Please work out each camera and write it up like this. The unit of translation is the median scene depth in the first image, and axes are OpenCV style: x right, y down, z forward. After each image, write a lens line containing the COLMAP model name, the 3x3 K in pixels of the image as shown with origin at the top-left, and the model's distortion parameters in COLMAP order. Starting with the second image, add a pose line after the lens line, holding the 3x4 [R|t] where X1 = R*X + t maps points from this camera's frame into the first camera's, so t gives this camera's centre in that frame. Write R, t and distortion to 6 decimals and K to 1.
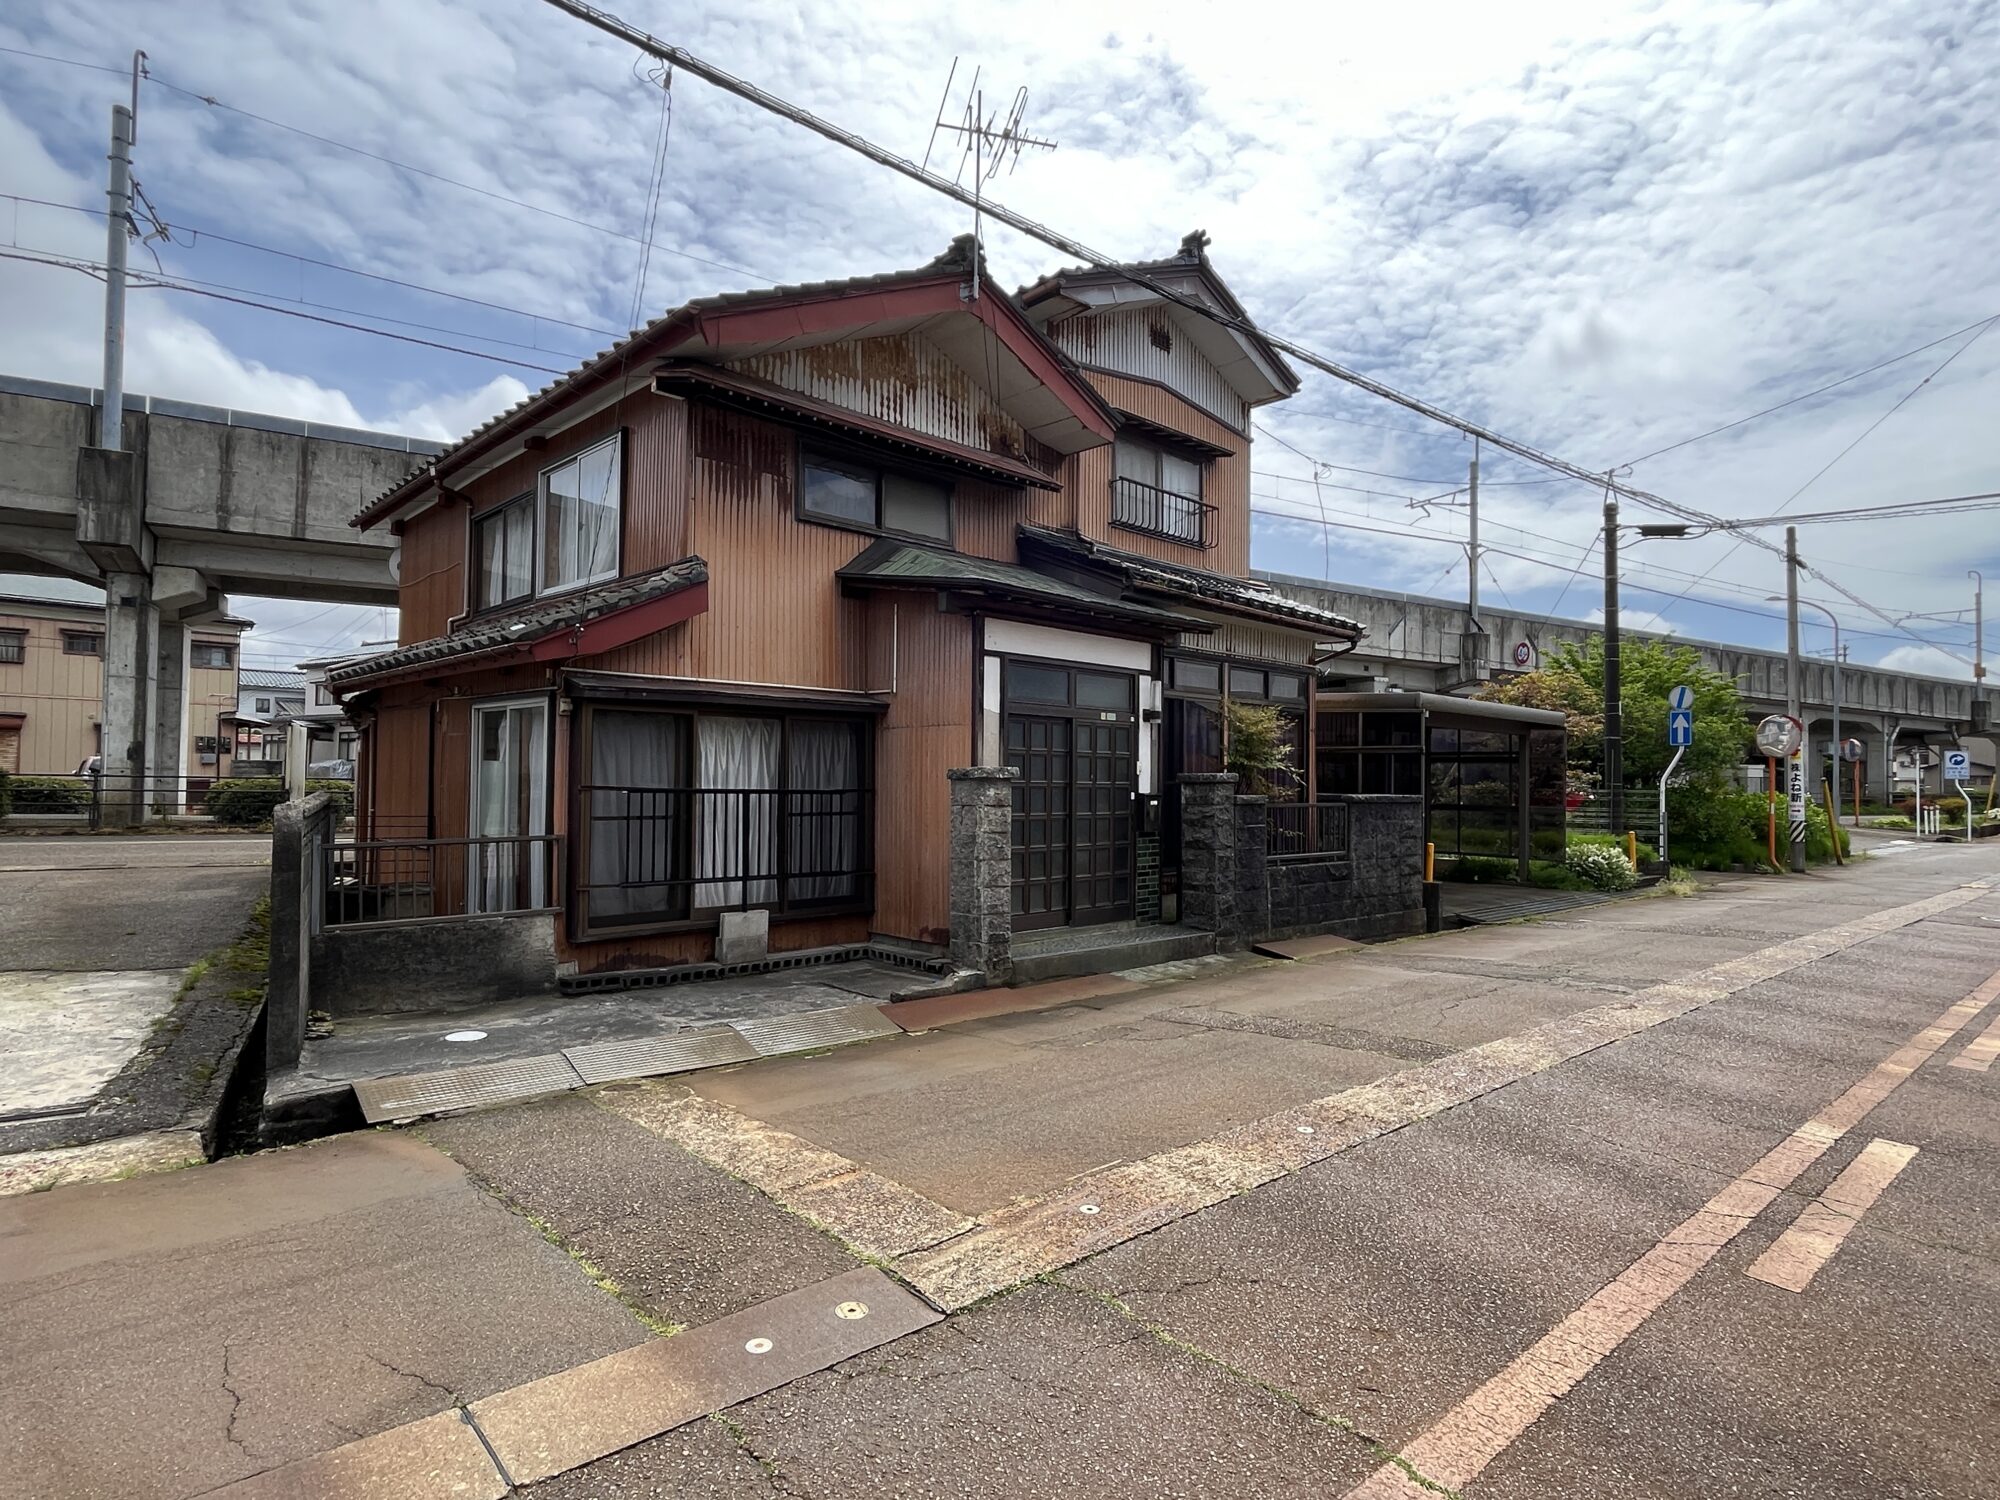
lens RADIAL K [[1061.8, 0, 1000.0], [0, 1061.8, 750.0], [0, 0, 1]] dist [0.001746, 0.001719]
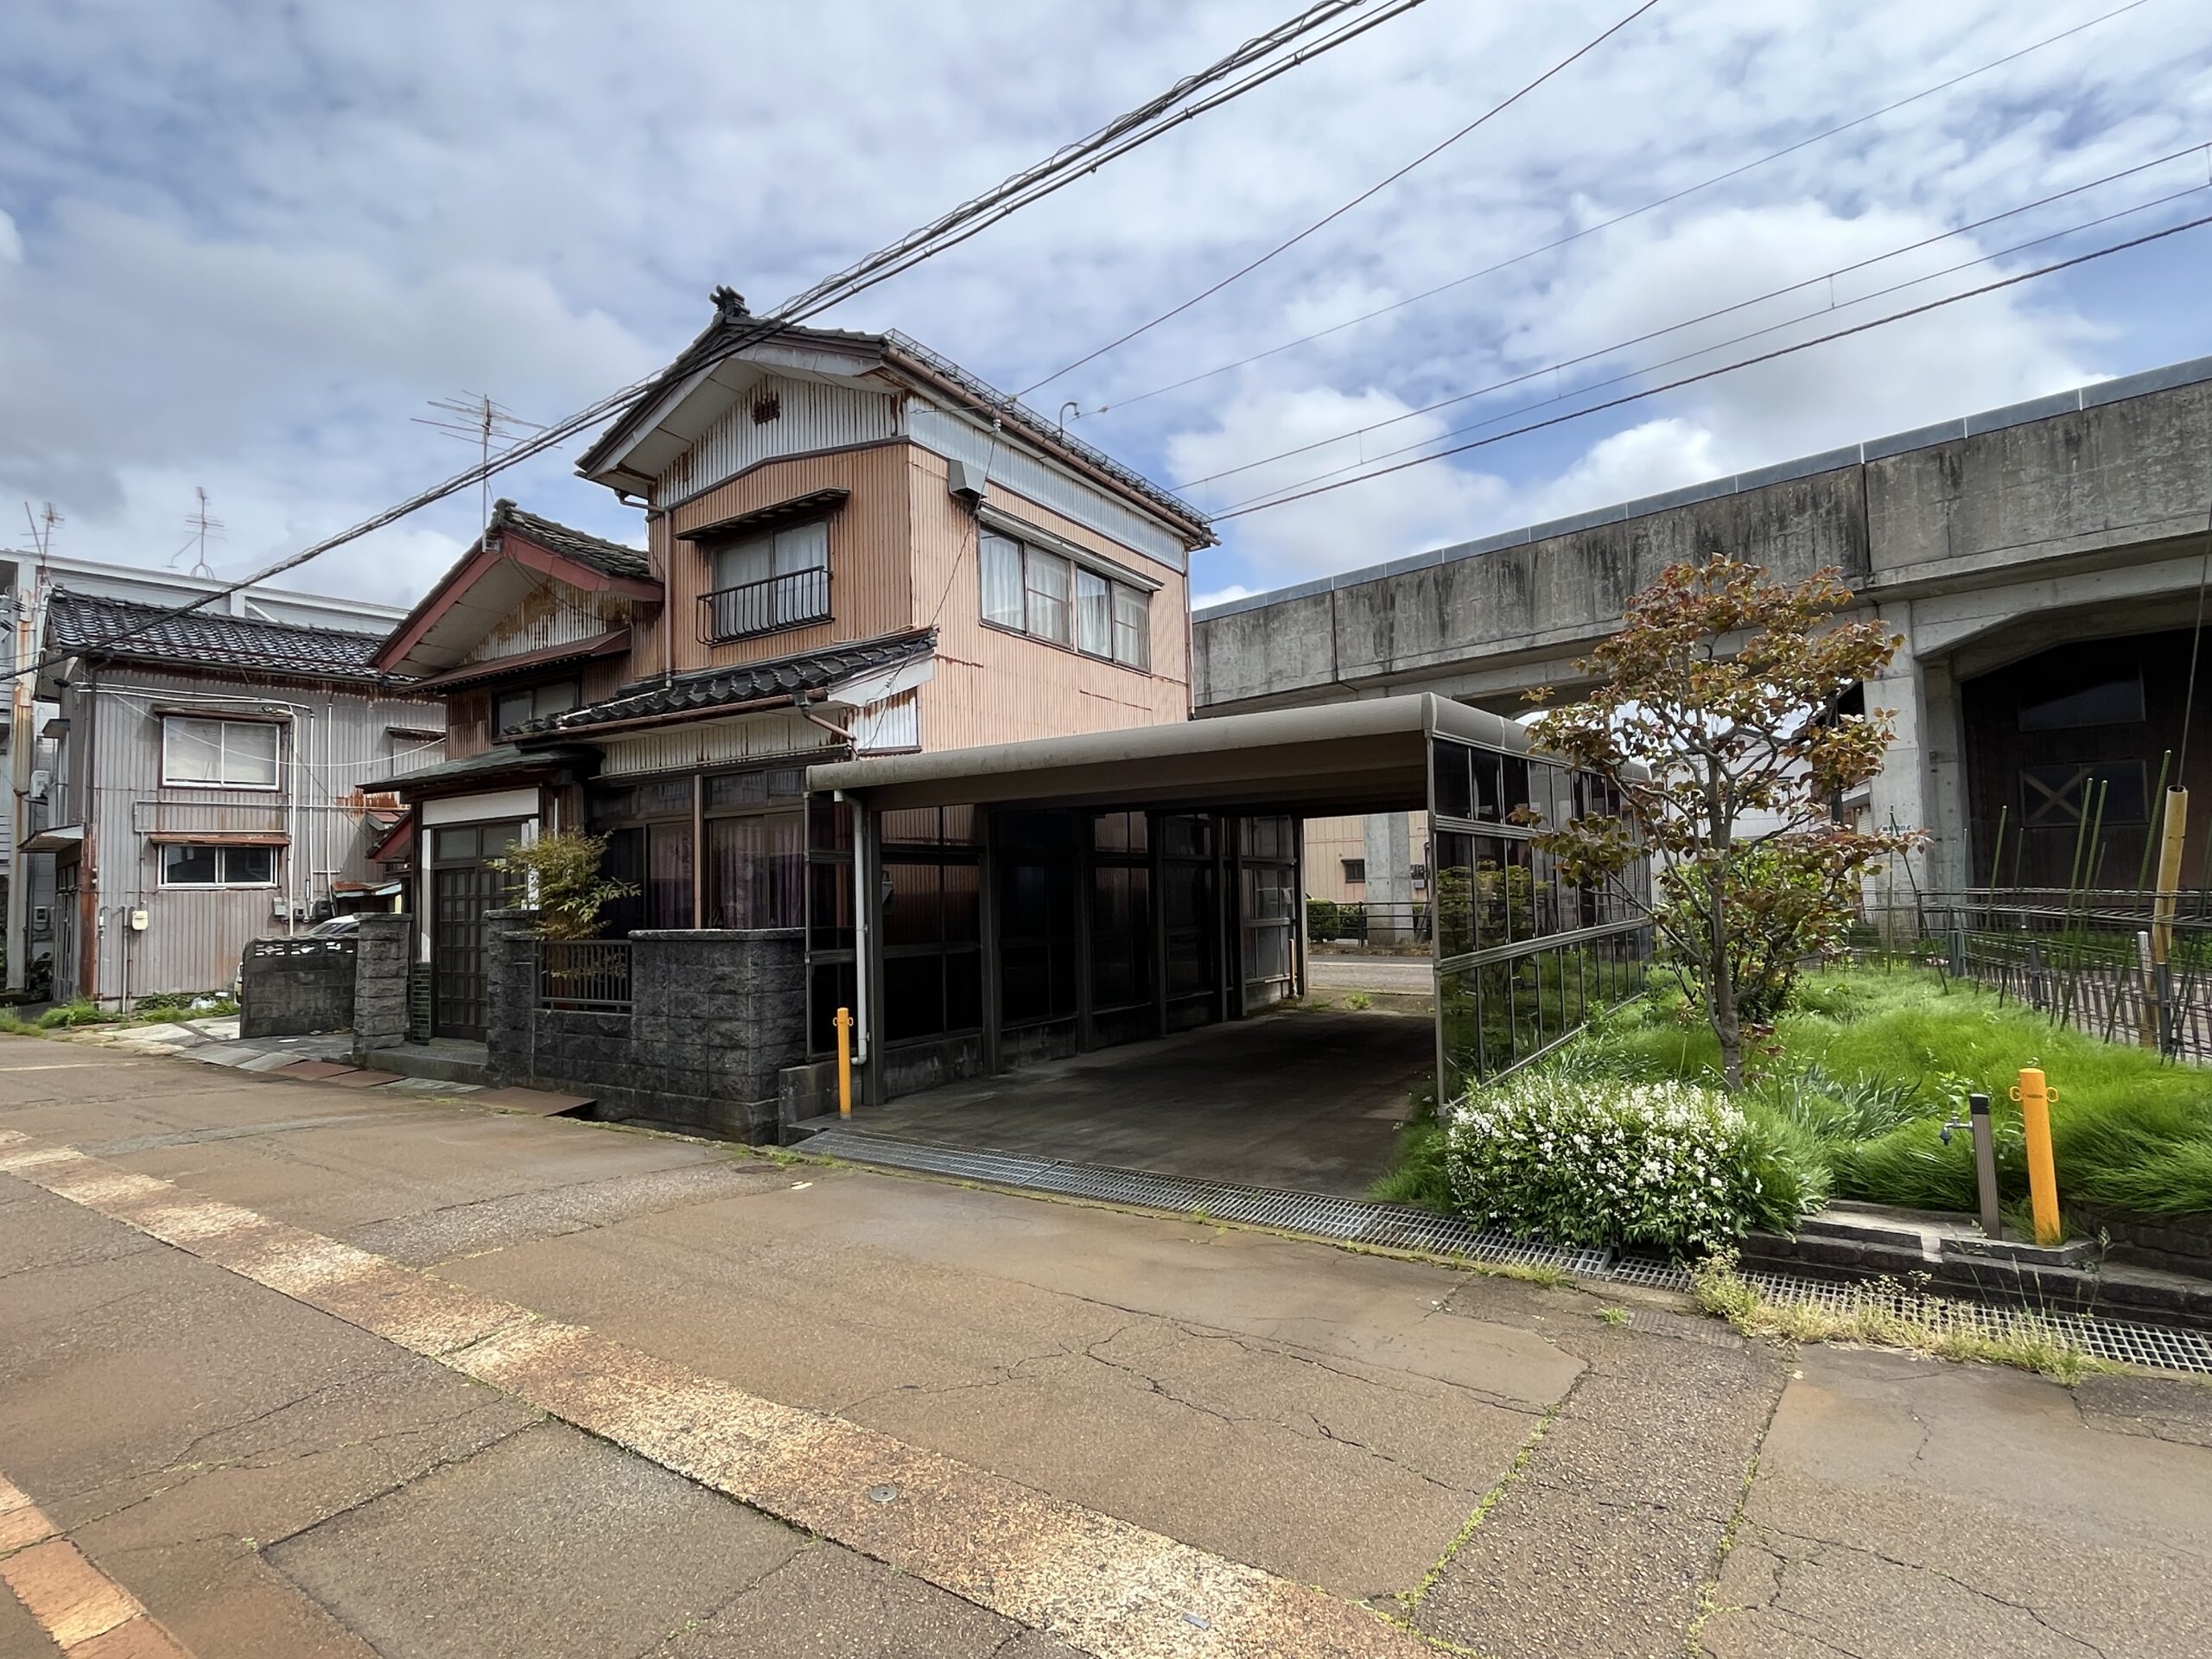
lens RADIAL K [[1174.3, 0, 1106.0], [0, 1174.3, 829.5], [0, 0, 1]] dist [0.001746, 0.001719]
pose [[0.231483, -0.071899, -0.970178, 1.423967], [0.056874, 0.996560, -0.060285, 0.045032], [0.971175, -0.041223, 0.234775, 1.284060]]
